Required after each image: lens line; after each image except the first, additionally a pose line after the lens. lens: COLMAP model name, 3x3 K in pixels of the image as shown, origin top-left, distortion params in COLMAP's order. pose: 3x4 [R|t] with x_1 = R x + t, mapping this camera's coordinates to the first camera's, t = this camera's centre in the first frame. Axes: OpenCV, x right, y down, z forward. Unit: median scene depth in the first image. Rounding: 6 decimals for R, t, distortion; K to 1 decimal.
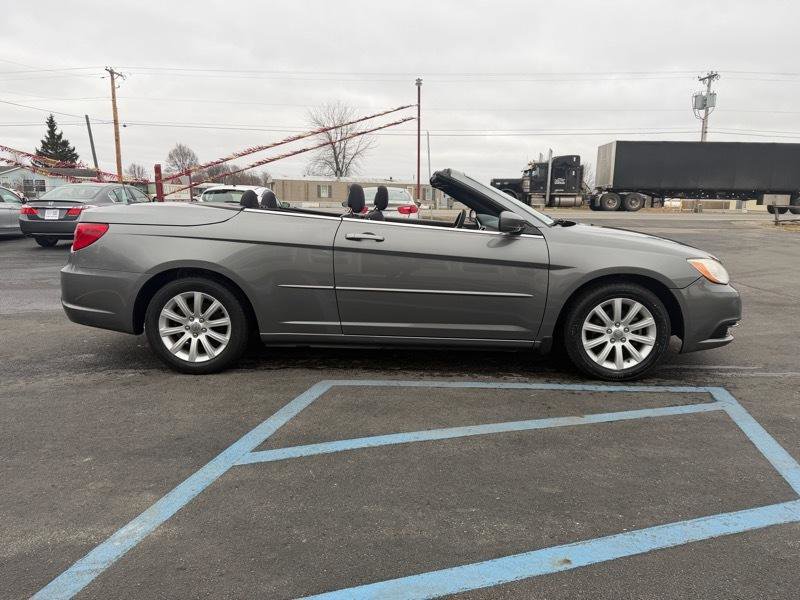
lens RADIAL K [[564.2, 0, 394.2], [0, 564.2, 298.9], [0, 0, 1]] dist [0.041537, -0.041576]
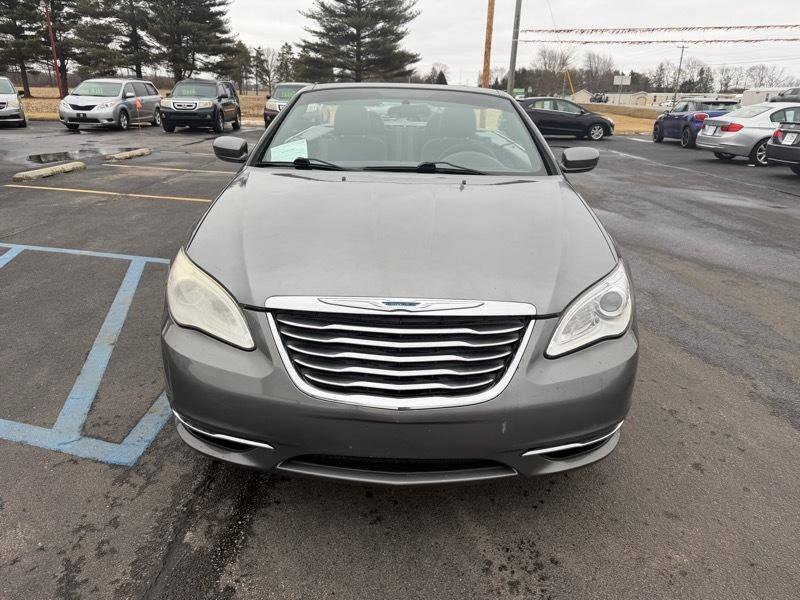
lens RADIAL K [[571.6, 0, 401.1], [0, 571.6, 300.7], [0, 0, 1]] dist [0.003585, -0.002425]
pose [[0.022130, 0.322204, -0.946411, 1.049524], [-0.194421, 0.929958, 0.312056, -0.231206], [0.980668, 0.177097, 0.083224, 1.153681]]
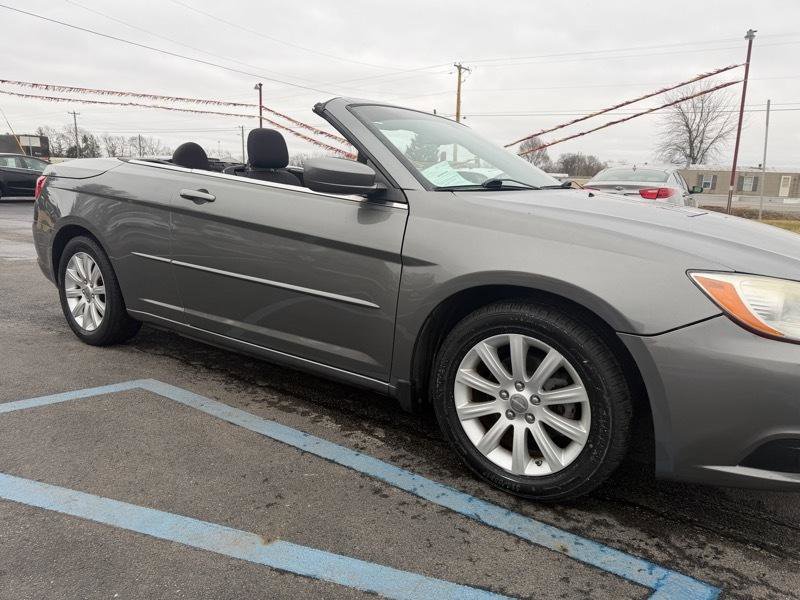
lens RADIAL K [[564.2, 0, 400.0], [0, 564.2, 300.0], [0, 0, 1]] dist [0.047941, -0.058961]
pose [[0.830791, 0.127209, -0.541852, 0.562553], [-0.117896, 0.991661, 0.052046, -0.043456], [0.543955, 0.020643, 0.838861, 0.512308]]
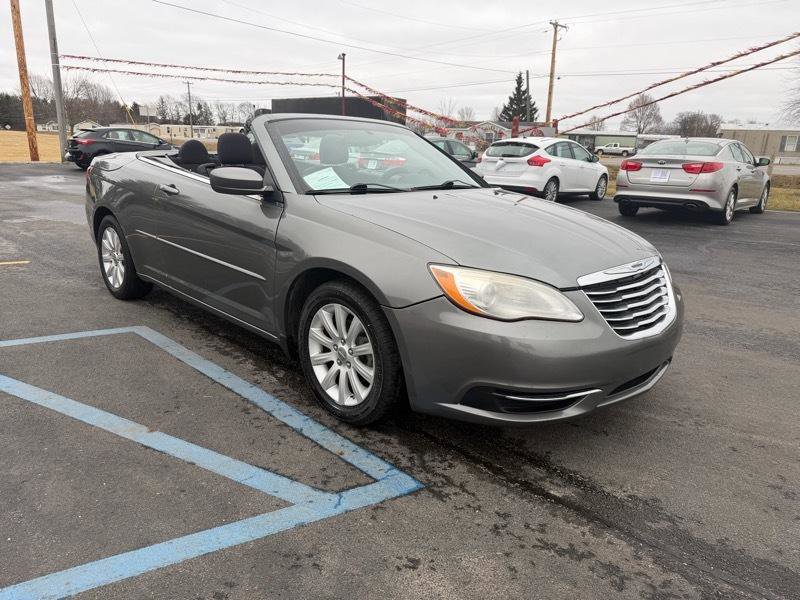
lens RADIAL K [[564.2, 0, 394.2], [0, 564.2, 298.9], [0, 0, 1]] dist [0.041537, -0.041576]
pose [[0.718098, 0.191925, -0.668954, 0.880419], [-0.137902, 0.981403, 0.133534, -0.104895], [0.682142, -0.003640, 0.731211, 0.533523]]
